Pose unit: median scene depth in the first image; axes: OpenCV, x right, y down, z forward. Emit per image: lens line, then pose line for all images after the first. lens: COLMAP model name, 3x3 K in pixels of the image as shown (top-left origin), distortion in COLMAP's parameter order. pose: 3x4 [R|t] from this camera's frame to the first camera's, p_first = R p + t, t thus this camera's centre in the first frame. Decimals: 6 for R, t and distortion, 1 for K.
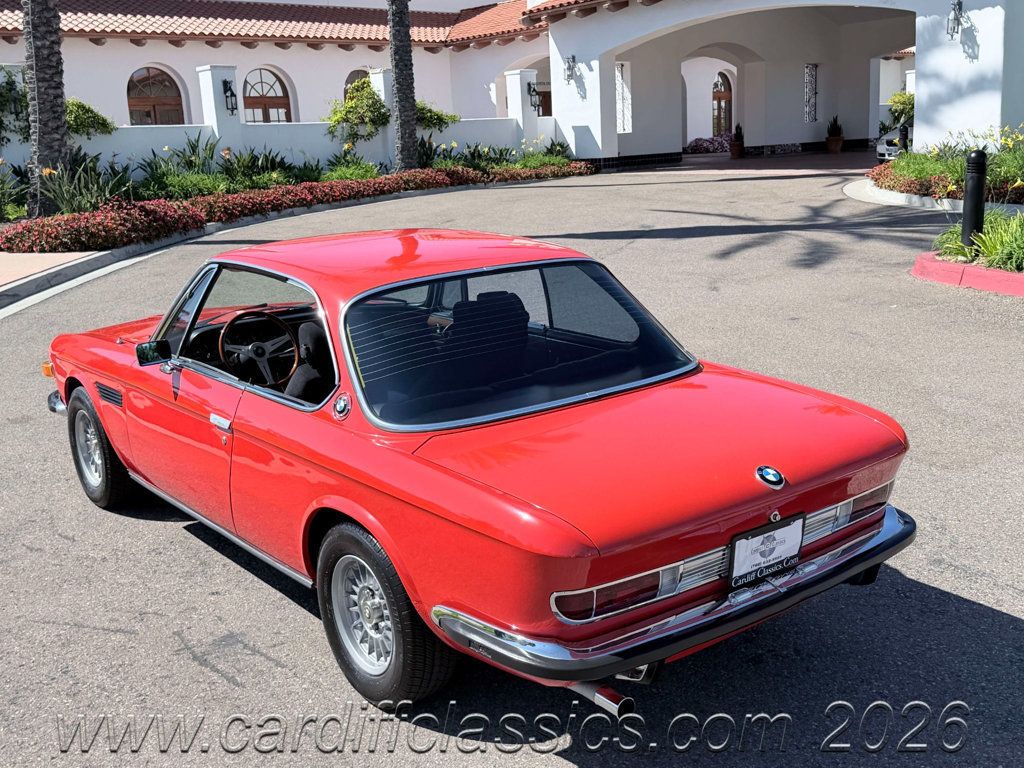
lens RADIAL K [[1120.4, 0, 514.3], [0, 1120.4, 397.8], [0, 0, 1]] dist [0.202888, -0.459472]
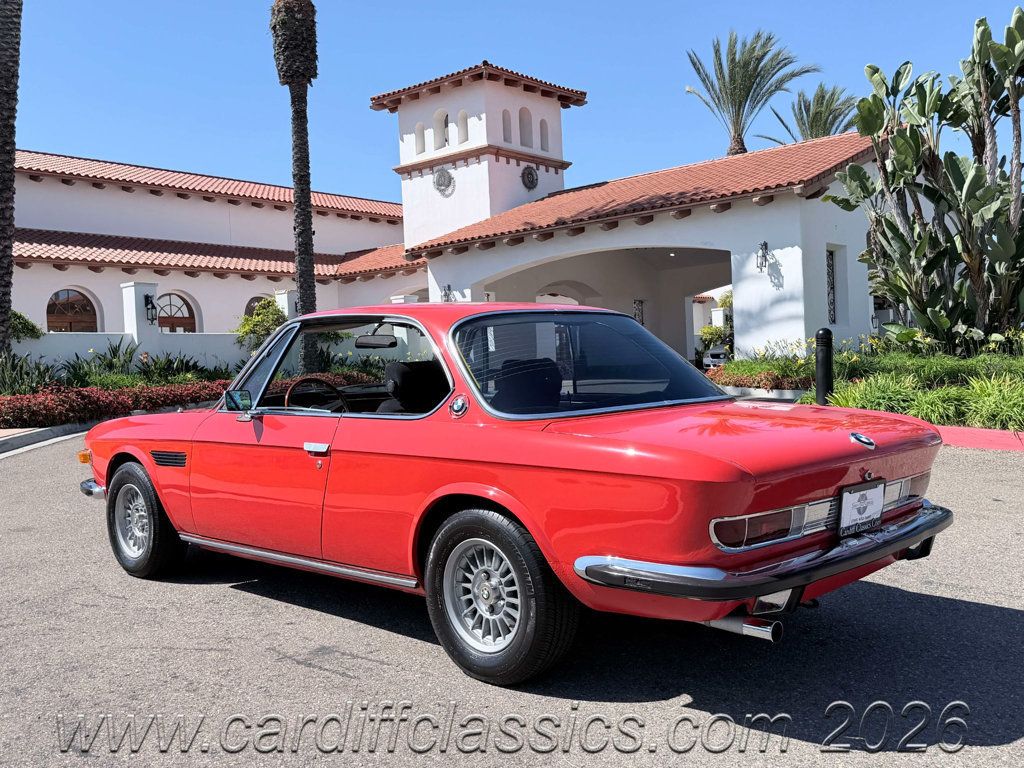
lens RADIAL K [[993.7, 0, 500.0], [0, 993.7, 388.8], [0, 0, 1]] dist [0.203588, -0.458402]
pose [[0.991881, 0.004280, 0.127094, -0.033572], [0.022293, 0.978103, -0.206922, 0.027695], [-0.125197, 0.208075, 0.970067, 0.004255]]
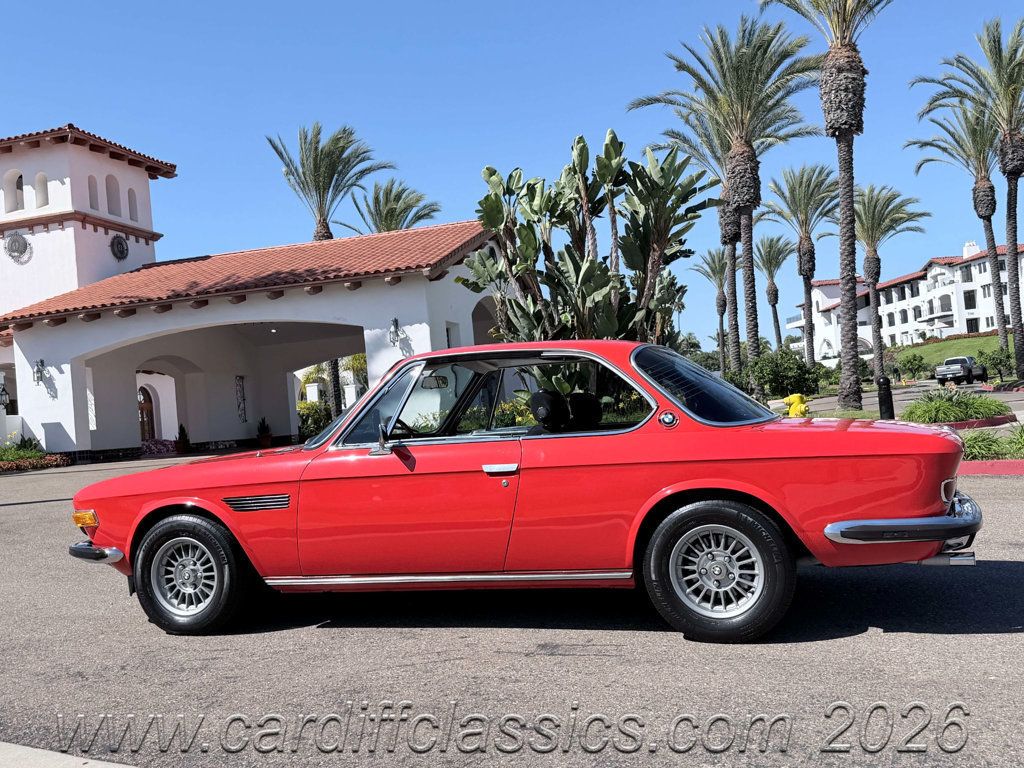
lens RADIAL K [[994.9, 0, 507.9], [0, 994.9, 386.4], [0, 0, 1]] dist [0.187593, -0.406259]
pose [[0.833259, -0.001887, 0.552880, -0.137612], [0.163369, 0.956182, -0.242954, 0.032373], [-0.528196, 0.292767, 0.797055, 0.018850]]
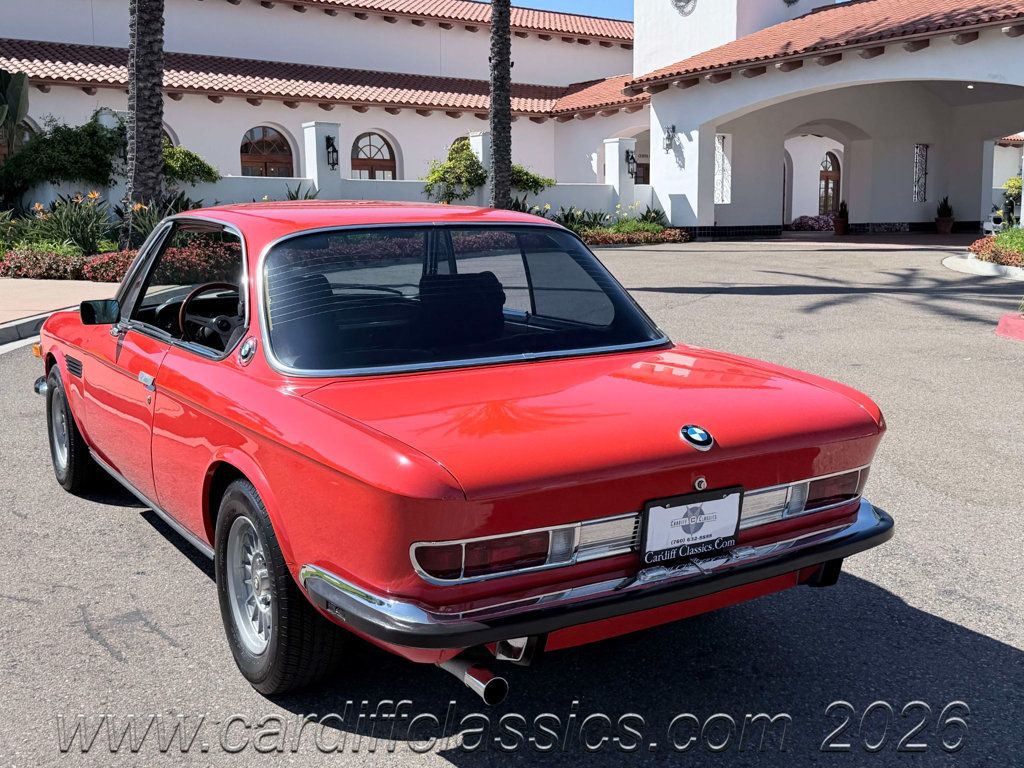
lens RADIAL K [[1117.6, 0, 514.0], [0, 1117.6, 382.7], [0, 0, 1]] dist [0.212156, -0.492638]
pose [[0.994336, 0.051152, -0.093166, 0.020533], [-0.058427, 0.995309, -0.077112, 0.012706], [0.088784, 0.082119, 0.992660, 0.017184]]
